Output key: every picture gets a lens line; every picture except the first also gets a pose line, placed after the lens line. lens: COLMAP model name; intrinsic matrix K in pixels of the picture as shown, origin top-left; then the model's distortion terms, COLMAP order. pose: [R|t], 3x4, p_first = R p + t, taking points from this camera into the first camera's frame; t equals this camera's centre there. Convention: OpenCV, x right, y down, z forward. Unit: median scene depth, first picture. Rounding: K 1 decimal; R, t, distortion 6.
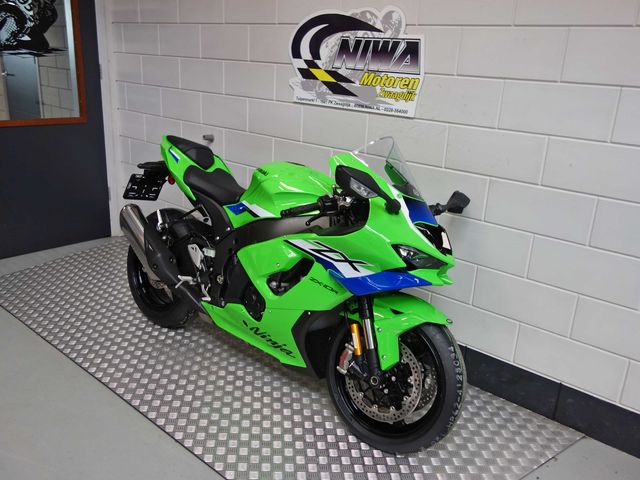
lens RADIAL K [[565.2, 0, 320.0], [0, 565.2, 240.0], [0, 0, 1]] dist [0.005951, 0.002580]
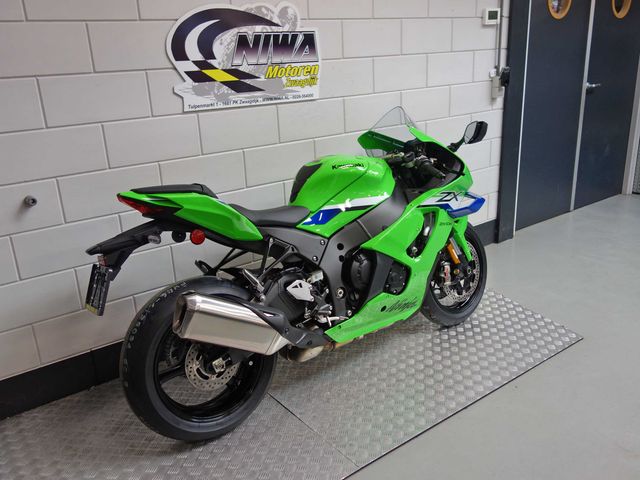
lens RADIAL K [[565.2, 0, 320.0], [0, 565.2, 240.0], [0, 0, 1]] dist [0.005951, 0.002580]
pose [[0.200217, -0.367628, 0.908164, -0.965193], [0.353422, 0.891625, 0.283016, -0.275657], [-0.913787, 0.264301, 0.308446, 0.689211]]
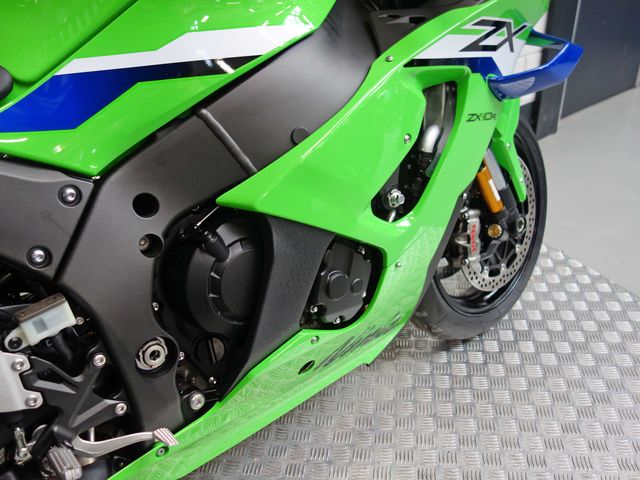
lens RADIAL K [[565.2, 0, 320.0], [0, 565.2, 240.0], [0, 0, 1]] dist [0.005951, 0.002580]
pose [[0.161324, -0.544835, 0.822878, -0.354887], [0.356618, 0.809642, 0.466157, -0.079681], [-0.920216, 0.218251, 0.324913, 0.782952]]
